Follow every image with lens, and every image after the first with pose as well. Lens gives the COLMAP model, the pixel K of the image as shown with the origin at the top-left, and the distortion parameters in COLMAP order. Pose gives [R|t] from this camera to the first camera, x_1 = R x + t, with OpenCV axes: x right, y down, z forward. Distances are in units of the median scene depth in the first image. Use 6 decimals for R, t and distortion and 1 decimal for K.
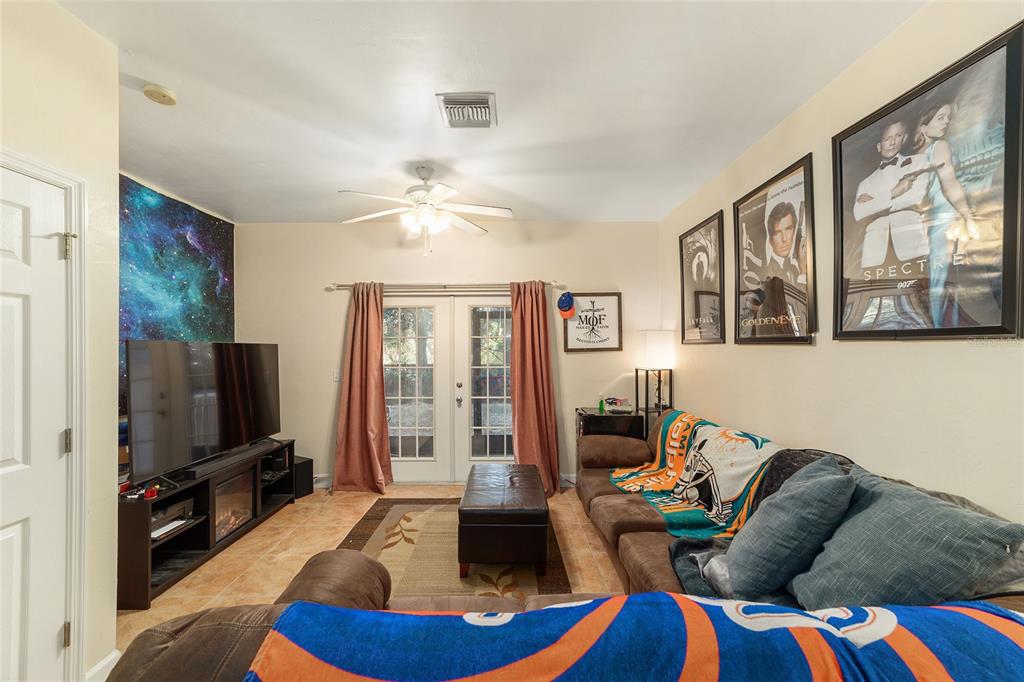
lens RADIAL K [[393.6, 0, 507.2], [0, 393.6, 346.6], [0, 0, 1]] dist [-0.016637, 0.008017]
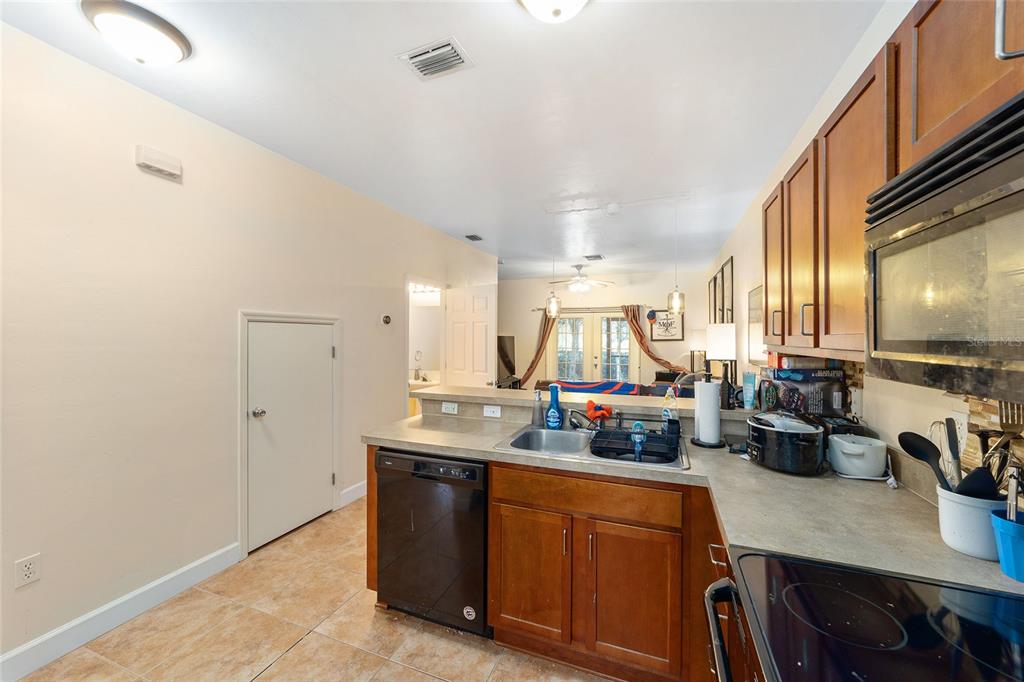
lens RADIAL K [[393.6, 0, 510.3], [0, 393.6, 335.3], [0, 0, 1]] dist [-0.016637, 0.008017]
pose [[0.930086, 0.004561, -0.367313, 0.271516], [-0.005786, 0.999981, -0.002234, -0.008343], [0.367296, 0.004203, 0.930095, -1.319004]]
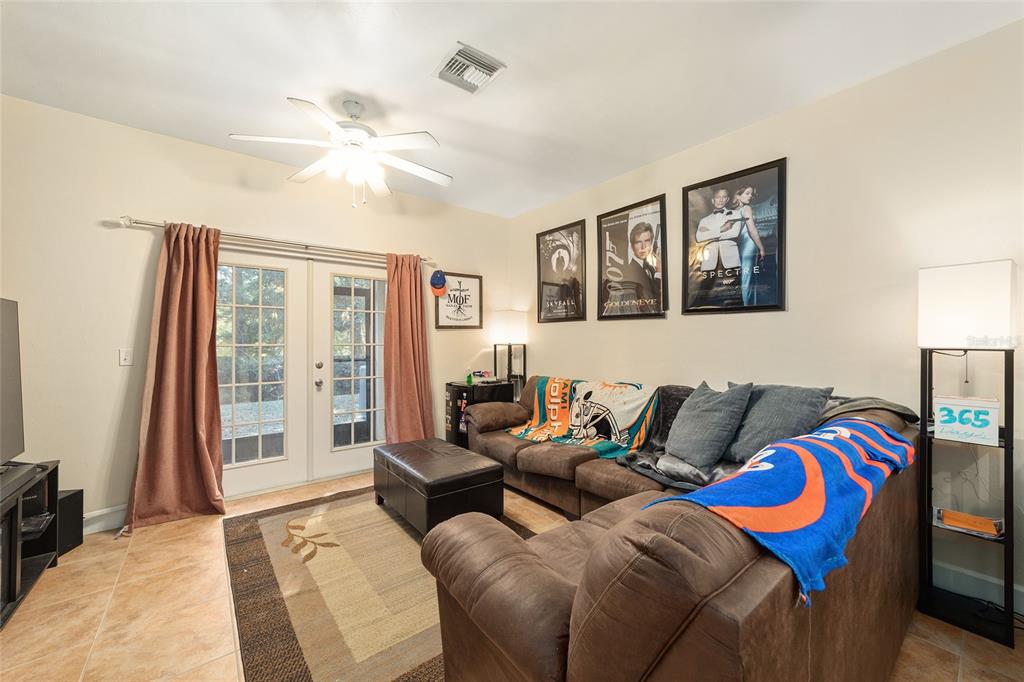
lens RADIAL K [[393.6, 0, 508.0], [0, 393.6, 339.3], [0, 0, 1]] dist [-0.016637, 0.008017]
pose [[0.788880, 0.005065, 0.614526, -0.426075], [-0.004618, 0.999987, -0.002314, 0.054866], [-0.614530, -0.001012, 0.788893, 0.104711]]
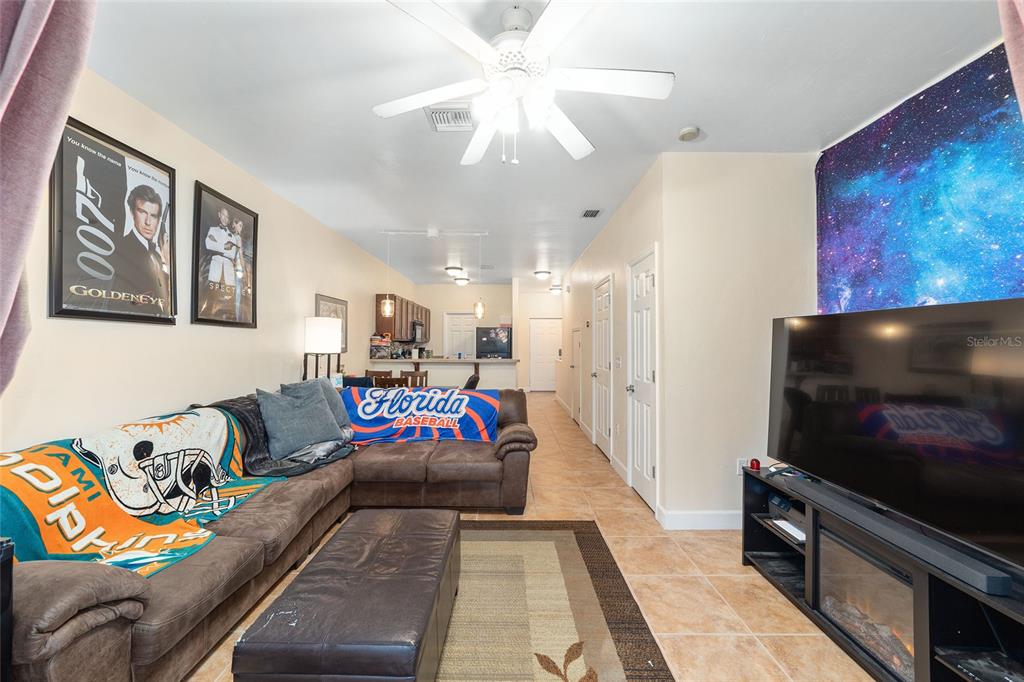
lens RADIAL K [[393.6, 0, 508.1], [0, 393.6, 340.5], [0, 0, 1]] dist [-0.016637, 0.008017]
pose [[-0.999970, 0.001063, 0.007653, -0.183066], [0.000976, 0.999936, -0.011255, 0.037343], [-0.007664, -0.011247, -0.999907, 1.440688]]
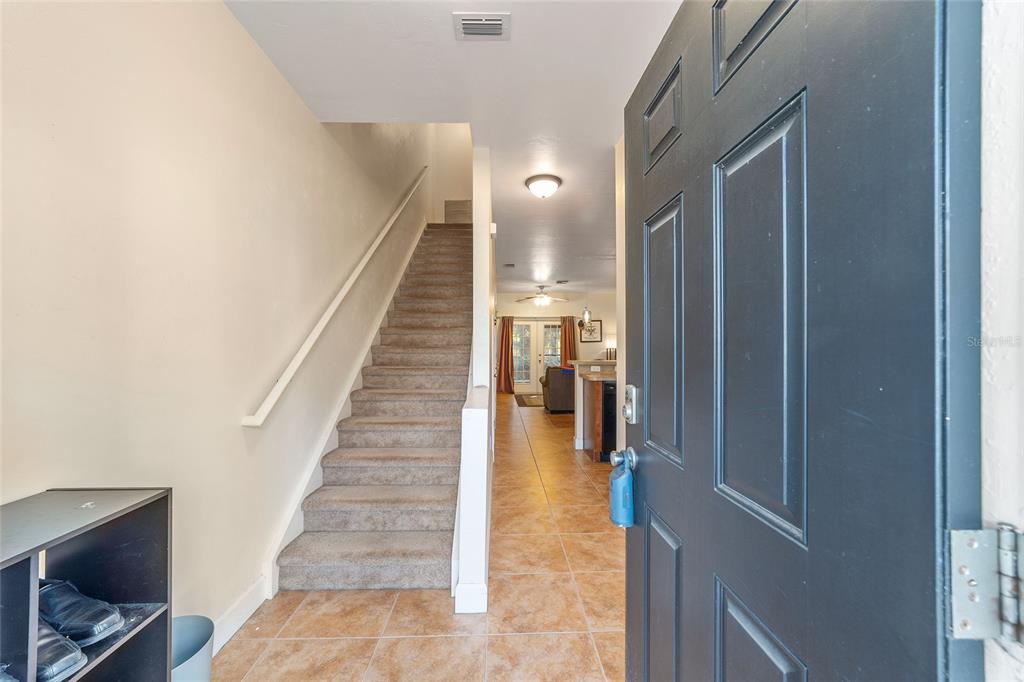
lens RADIAL K [[393.6, 0, 512.3], [0, 393.6, 327.1], [0, 0, 1]] dist [-0.016637, 0.008017]
pose [[0.999640, 0.006984, 0.025900, -0.495829], [-0.005728, 0.998819, -0.048243, 0.054057], [-0.026206, 0.048077, 0.998500, -2.124118]]
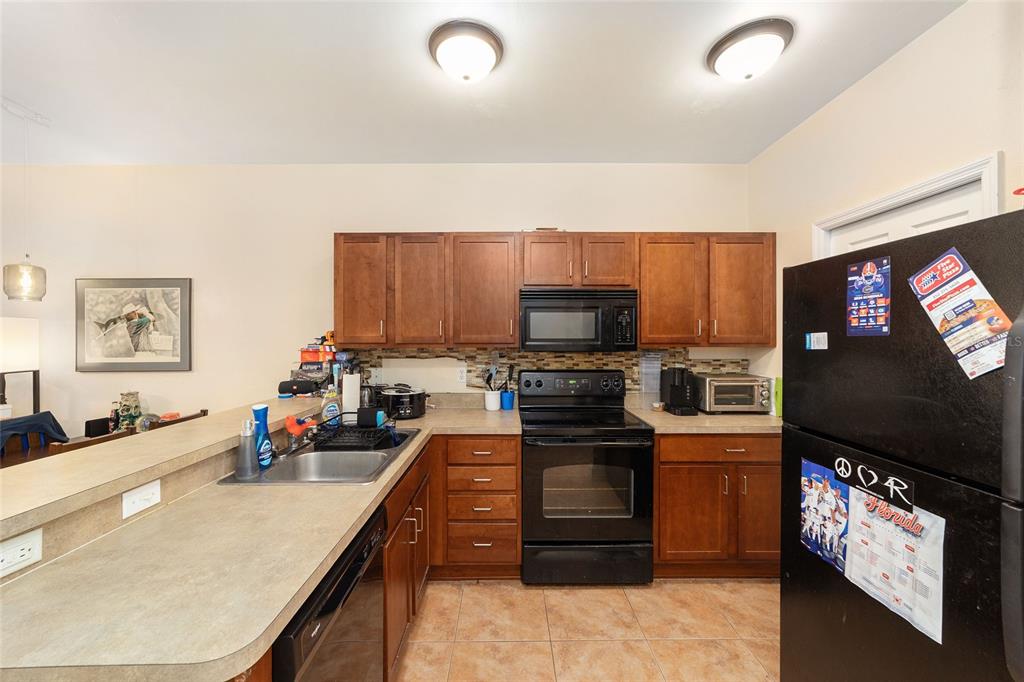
lens RADIAL K [[393.6, 0, 507.9], [0, 393.6, 335.0], [0, 0, 1]] dist [-0.016637, 0.008017]
pose [[0.003192, 0.012498, 0.999917, -0.391172], [-0.000016, 0.999922, -0.012498, -0.004341], [-0.999995, 0.000024, 0.003192, -0.948773]]
